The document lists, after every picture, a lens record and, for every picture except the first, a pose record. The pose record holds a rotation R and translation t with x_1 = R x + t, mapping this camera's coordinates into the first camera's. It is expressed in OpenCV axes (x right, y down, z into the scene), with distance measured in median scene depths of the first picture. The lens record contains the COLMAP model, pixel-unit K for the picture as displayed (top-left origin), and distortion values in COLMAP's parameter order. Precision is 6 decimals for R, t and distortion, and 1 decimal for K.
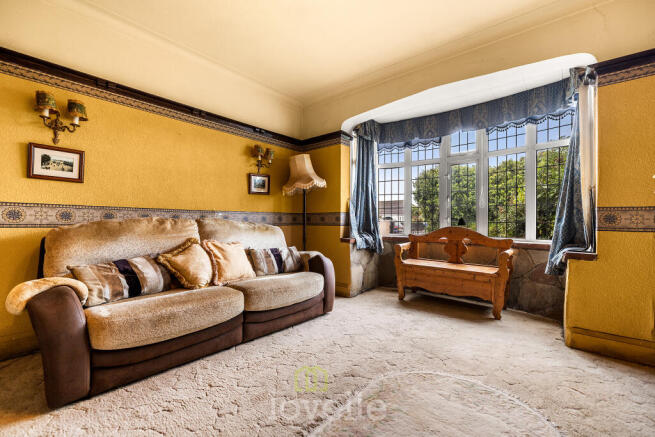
lens RADIAL K [[283.4, 0, 327.1], [0, 283.4, 211.8], [0, 0, 1]] dist [0.000598, -0.000049]
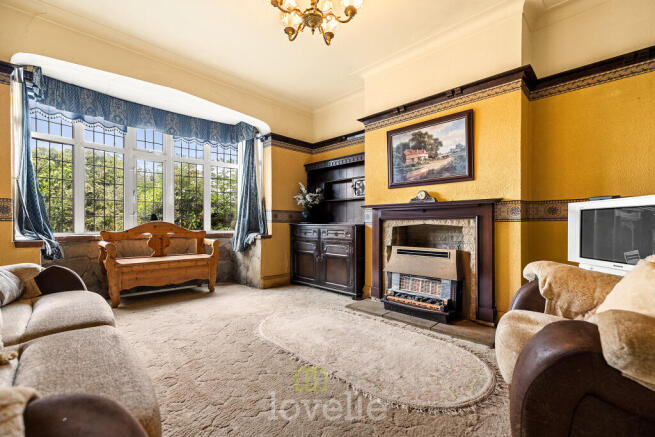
lens RADIAL K [[283.4, 0, 327.1], [0, 283.4, 211.8], [0, 0, 1]] dist [0.000598, -0.000049]
pose [[0.083303, 0.030486, 0.996058, -0.661349], [-0.036988, 0.998938, -0.027480, 0.025620], [-0.995838, -0.034553, 0.084342, 0.360957]]
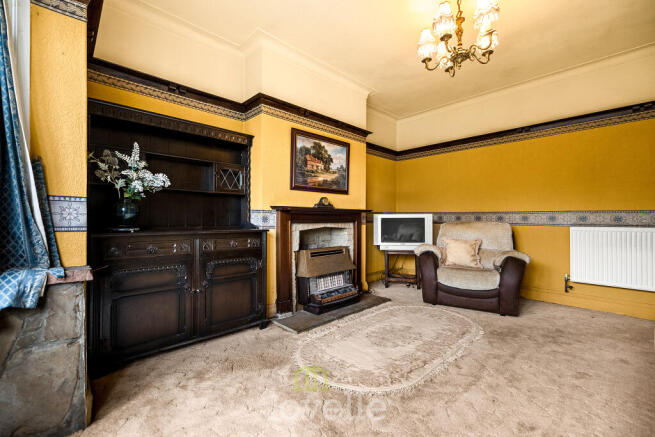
lens RADIAL K [[283.4, 0, 327.1], [0, 283.4, 211.8], [0, 0, 1]] dist [0.000598, -0.000049]
pose [[-0.993795, 0.000889, 0.111223, 0.210075], [-0.006903, 0.997547, -0.069652, 0.045407], [-0.111012, -0.069988, -0.991352, 1.203813]]
